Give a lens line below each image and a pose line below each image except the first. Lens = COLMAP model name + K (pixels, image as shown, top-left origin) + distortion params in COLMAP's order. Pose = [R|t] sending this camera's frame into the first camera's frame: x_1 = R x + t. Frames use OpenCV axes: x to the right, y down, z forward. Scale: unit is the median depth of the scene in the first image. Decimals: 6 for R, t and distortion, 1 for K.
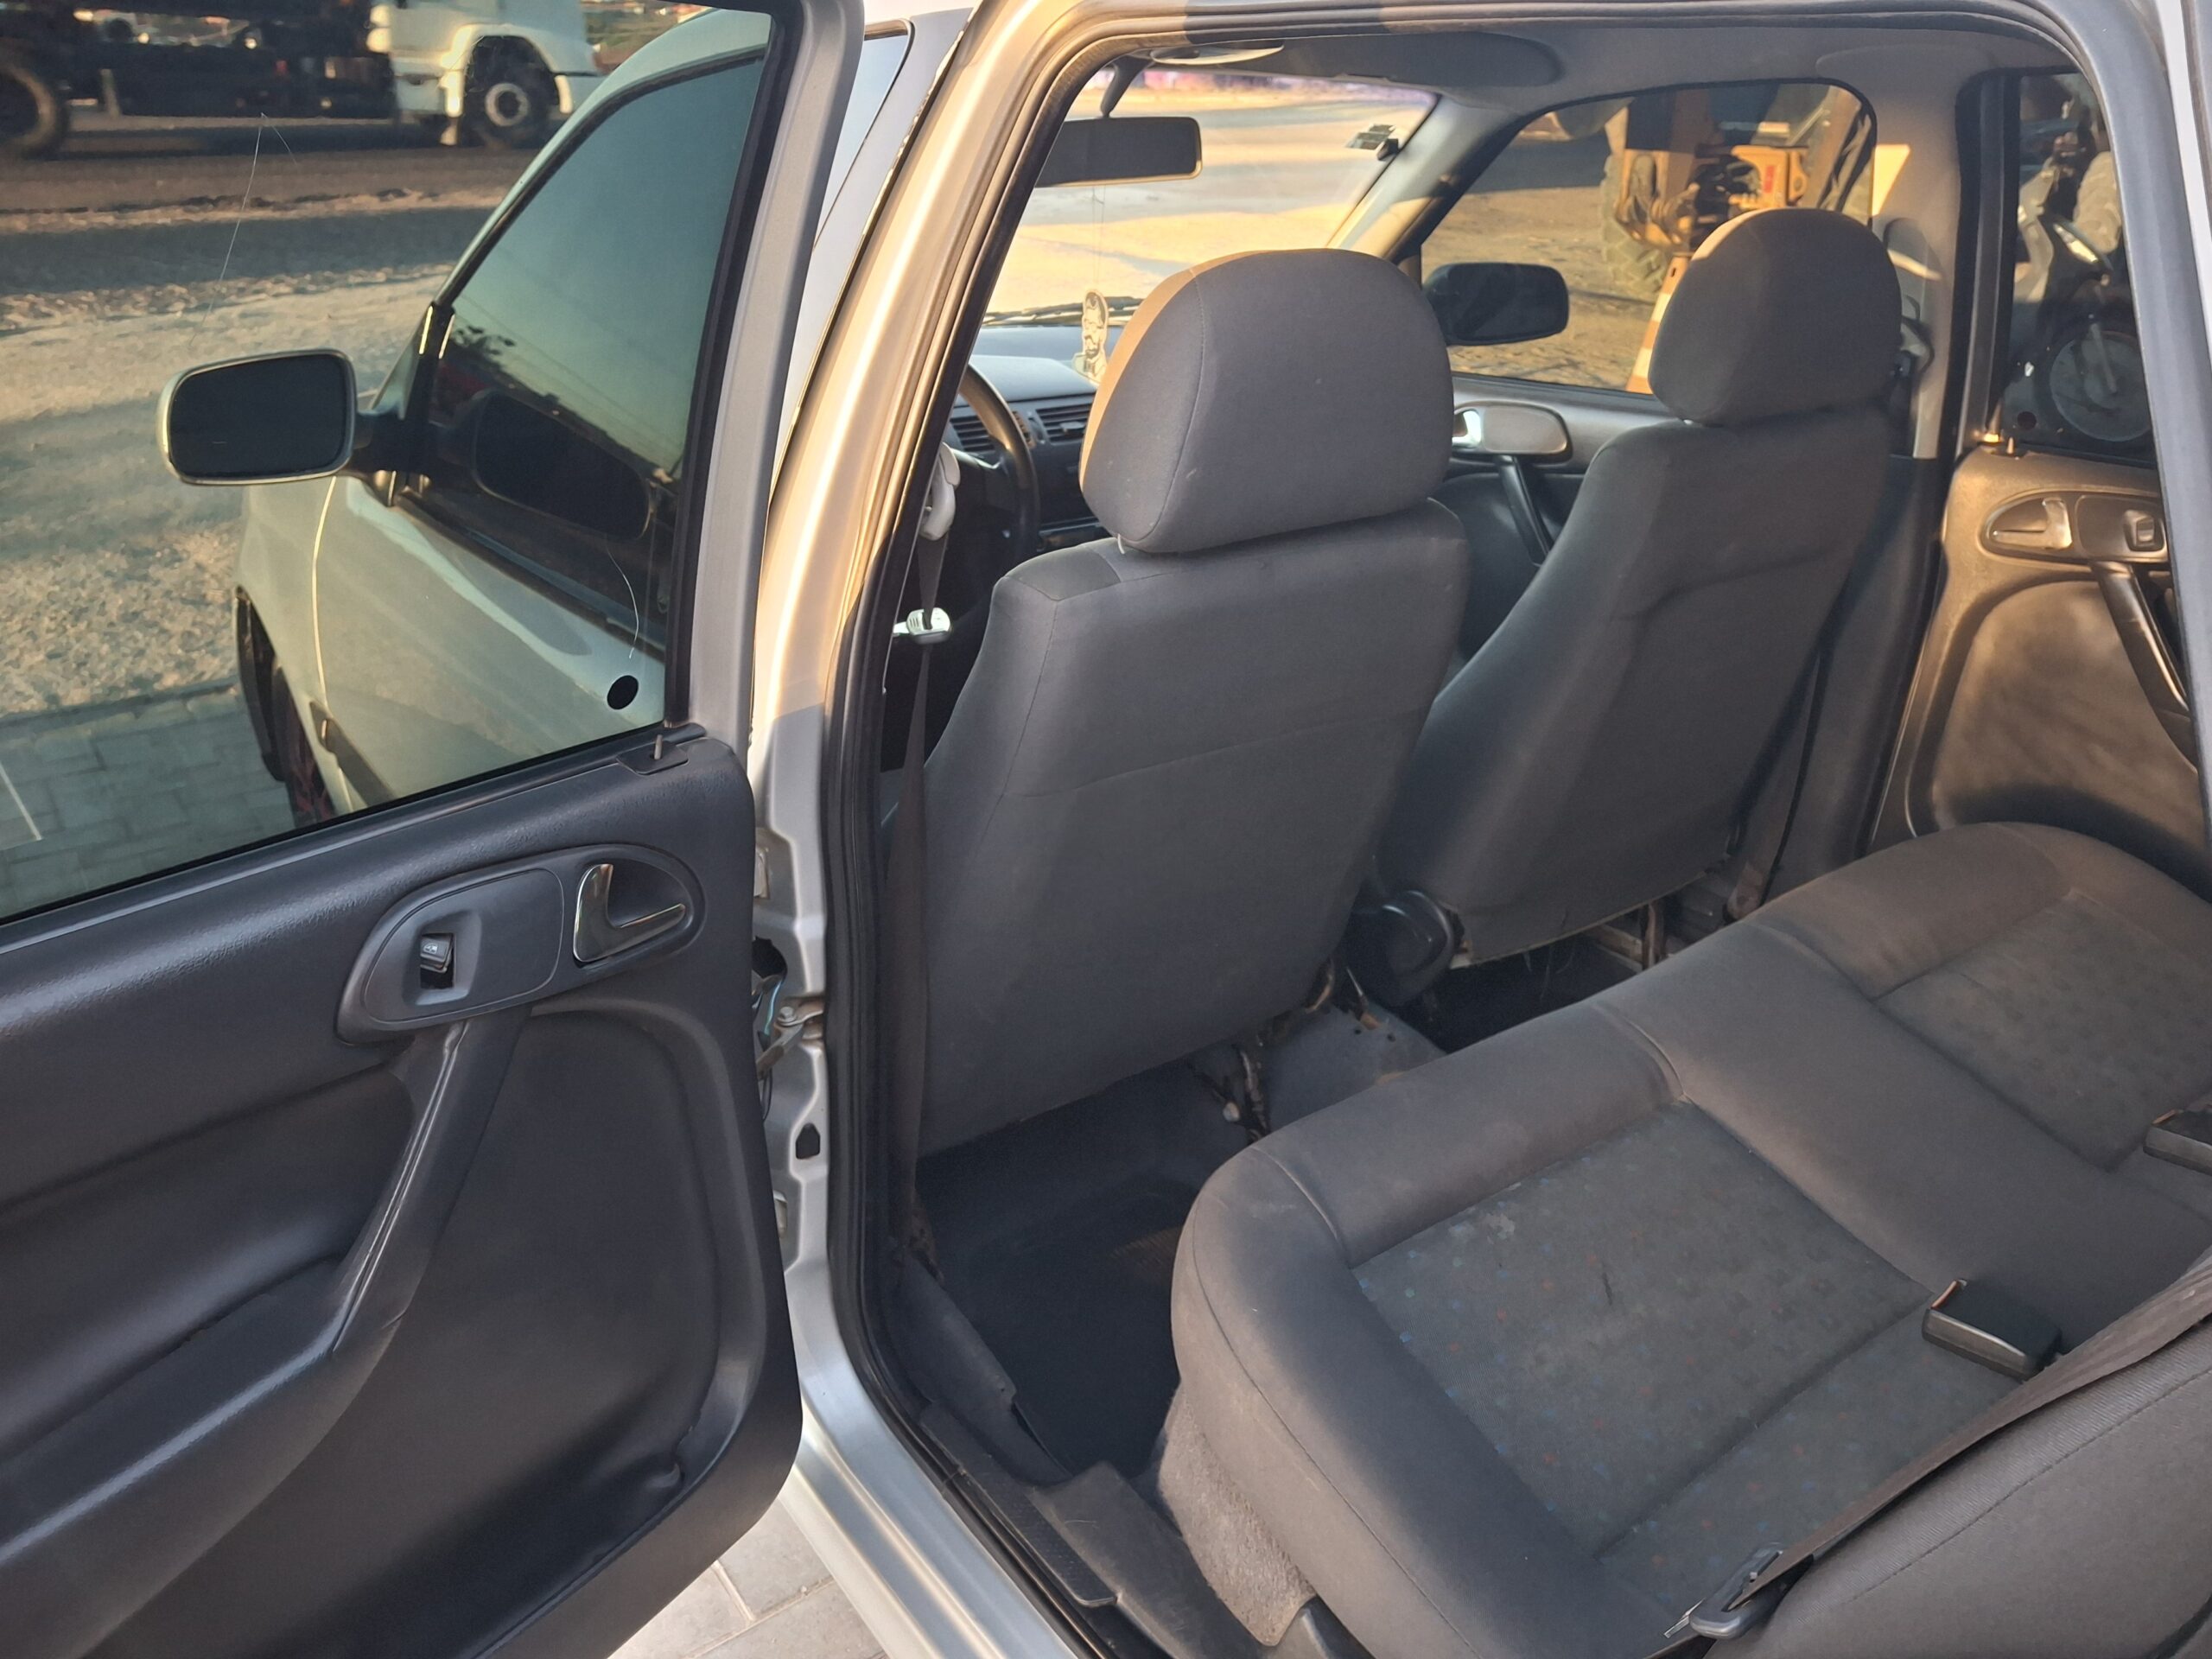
lens RADIAL K [[1630.1, 0, 1139.7], [0, 1630.1, 821.9], [0, 0, 1]] dist [-0.000495, 0.000750]
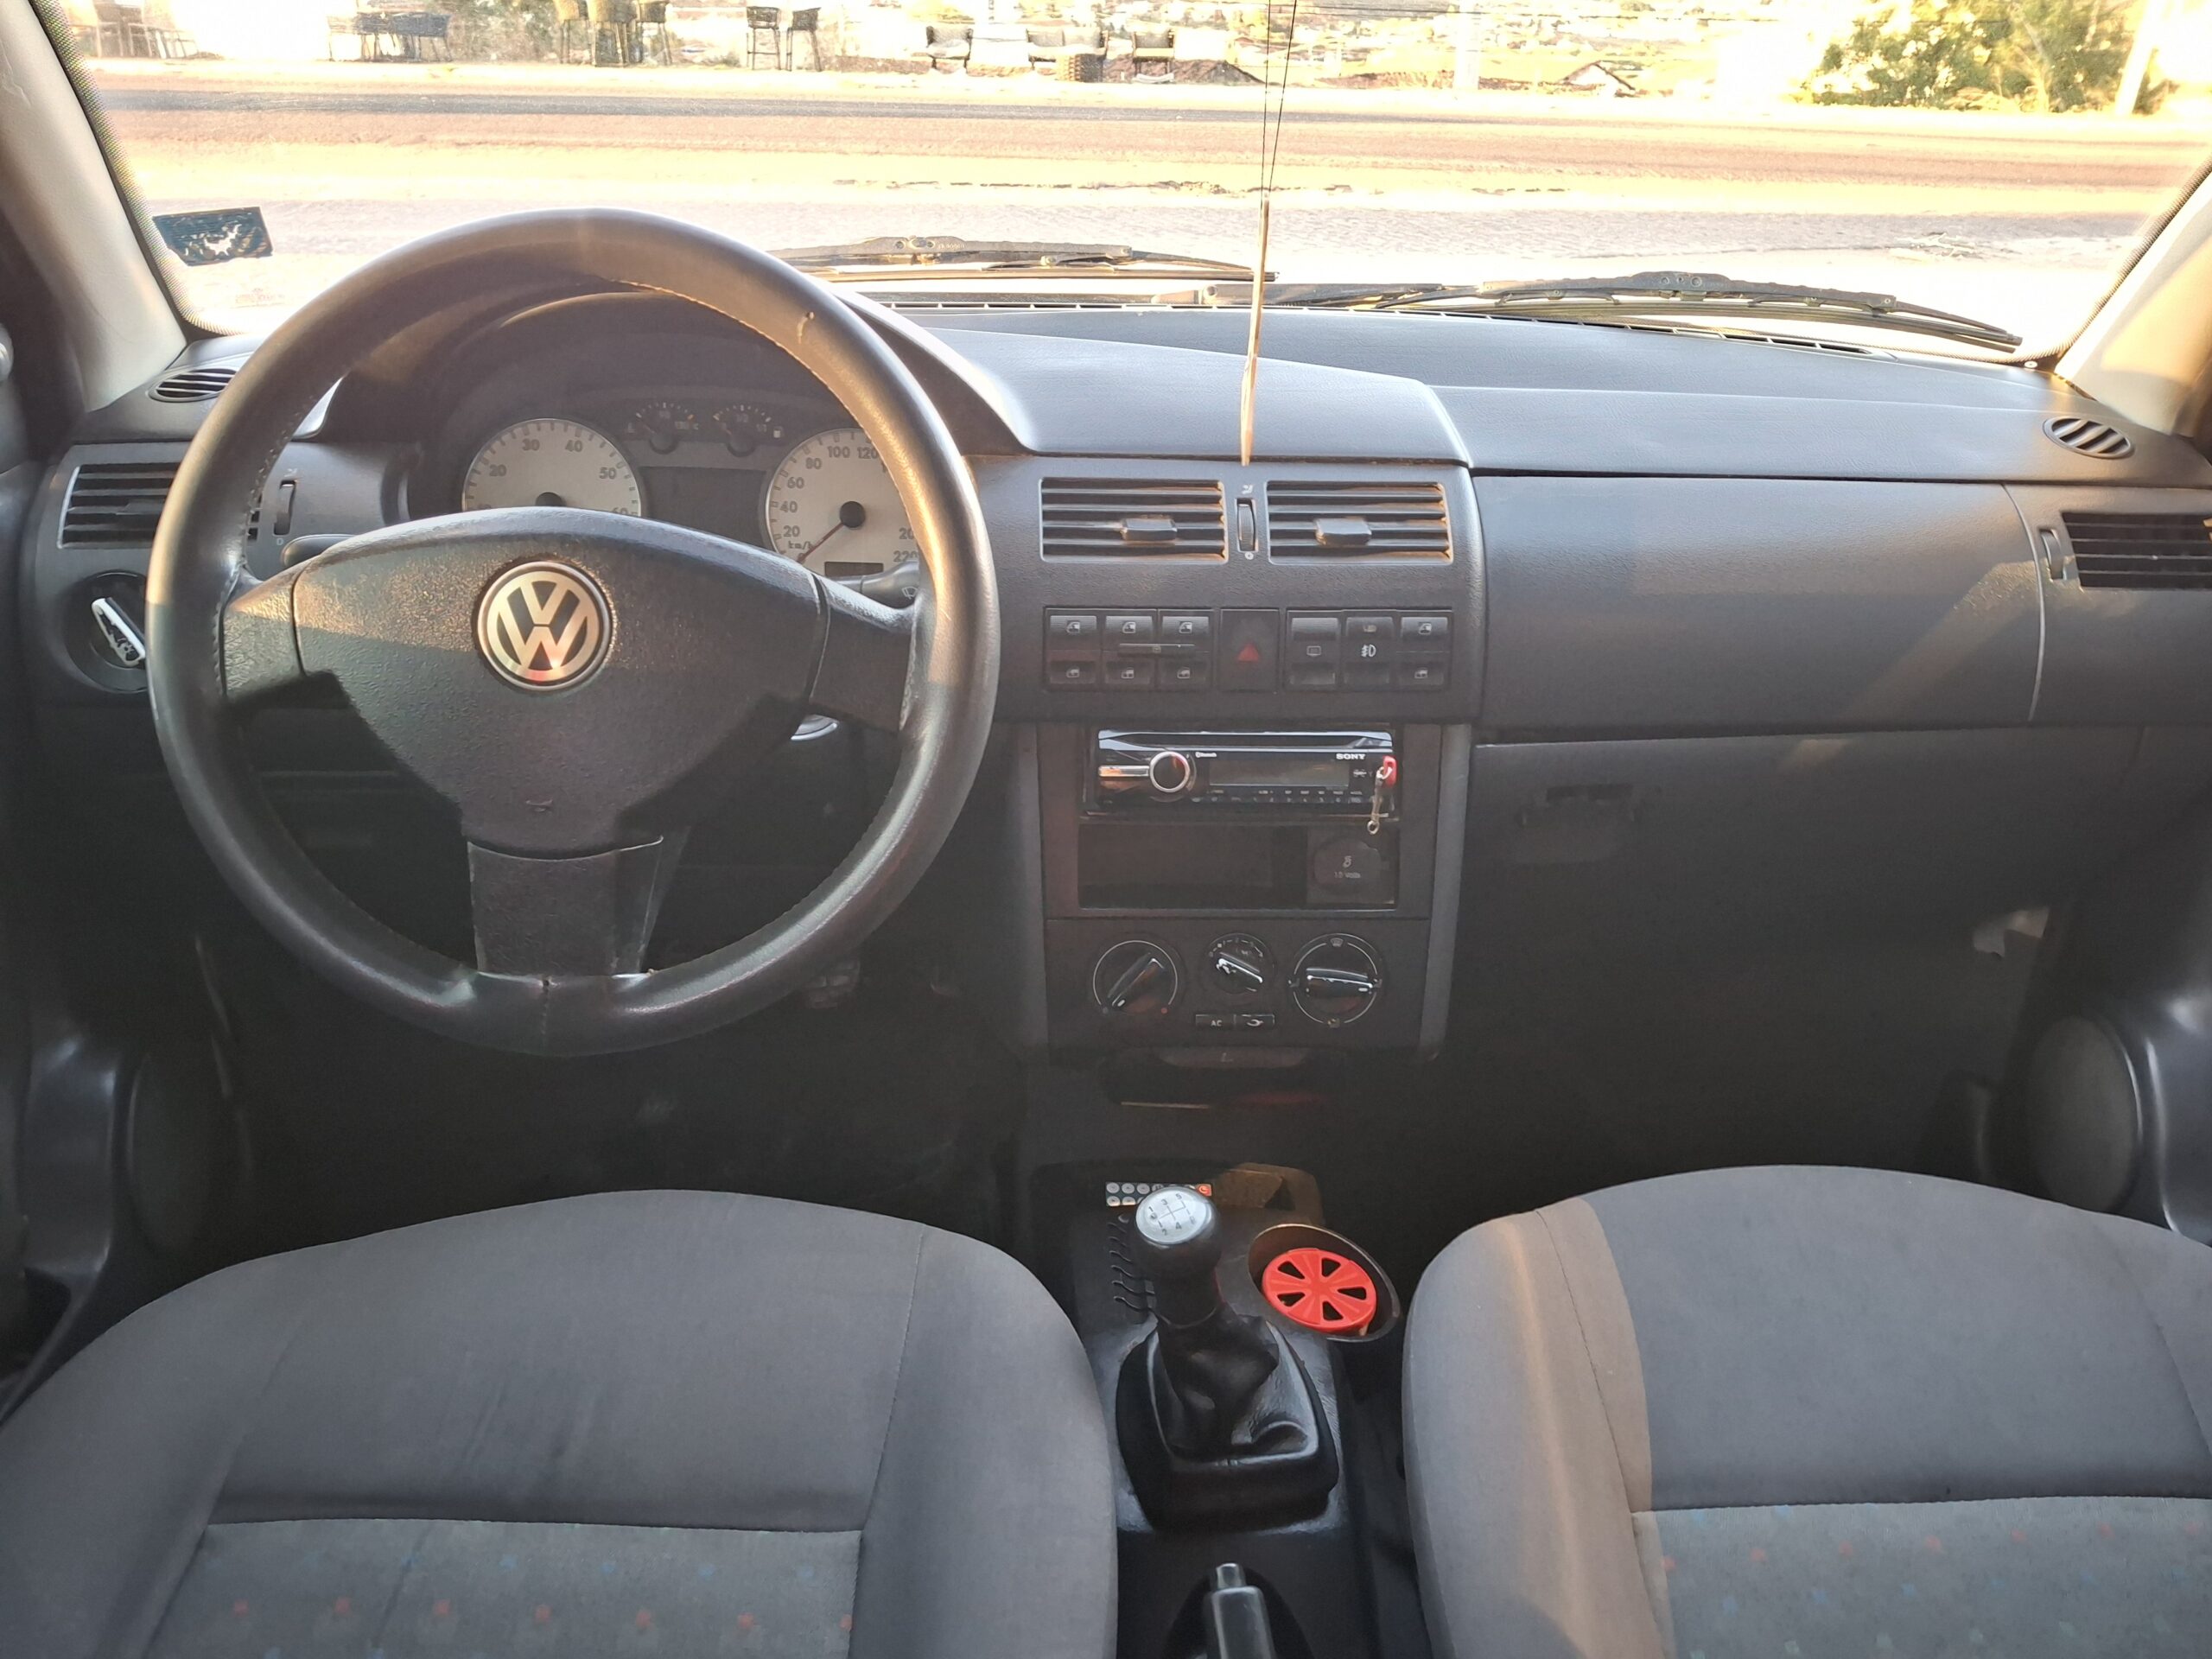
lens RADIAL K [[1637.0, 0, 1106.0], [0, 1637.0, 829.5], [0, 0, 1]] dist [0.068752, -0.132852]
pose [[0.831512, 0.242847, -0.499614, 0.076364], [-0.250000, 0.966748, 0.053829, -0.087993], [0.496073, 0.080143, 0.864574, 0.302830]]
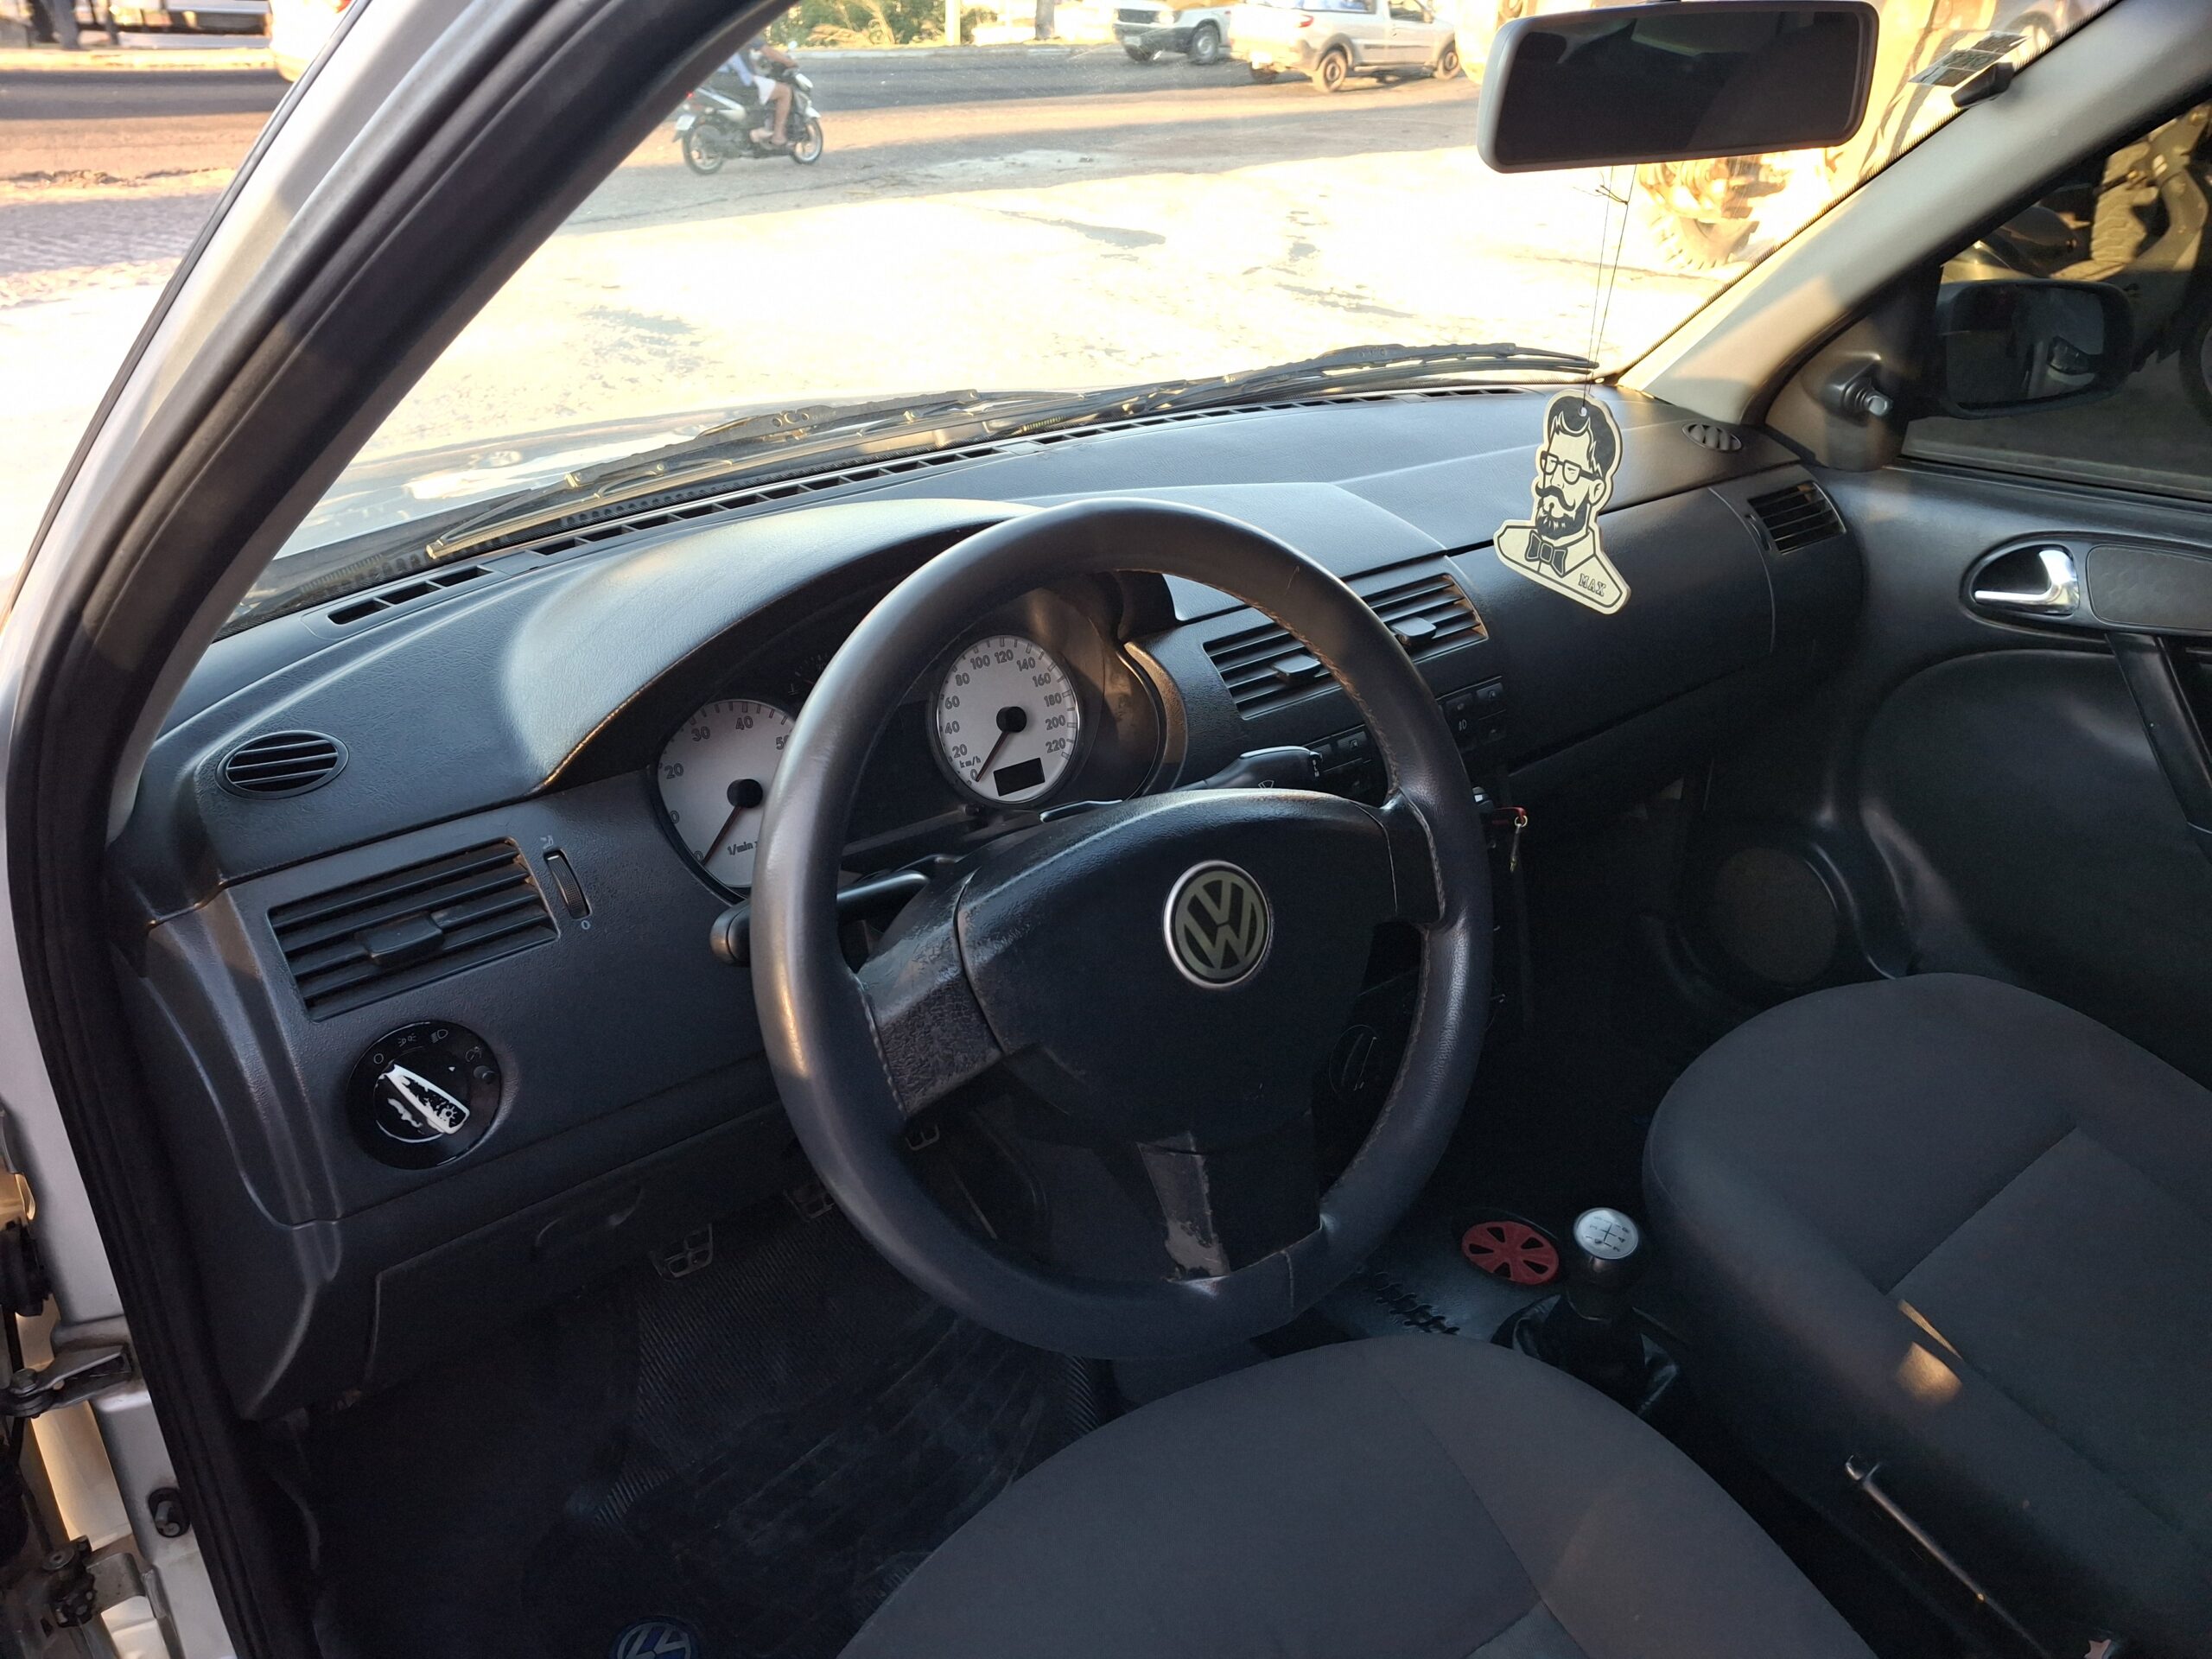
lens RADIAL K [[1652.4, 0, 1138.3], [0, 1652.4, 822.9], [0, 0, 1]] dist [0.070848, -0.125275]
pose [[0.999060, -0.026155, 0.034570, -0.076673], [0.025756, 0.999597, 0.011938, -0.097659], [-0.034868, -0.011036, 0.999331, 0.245748]]
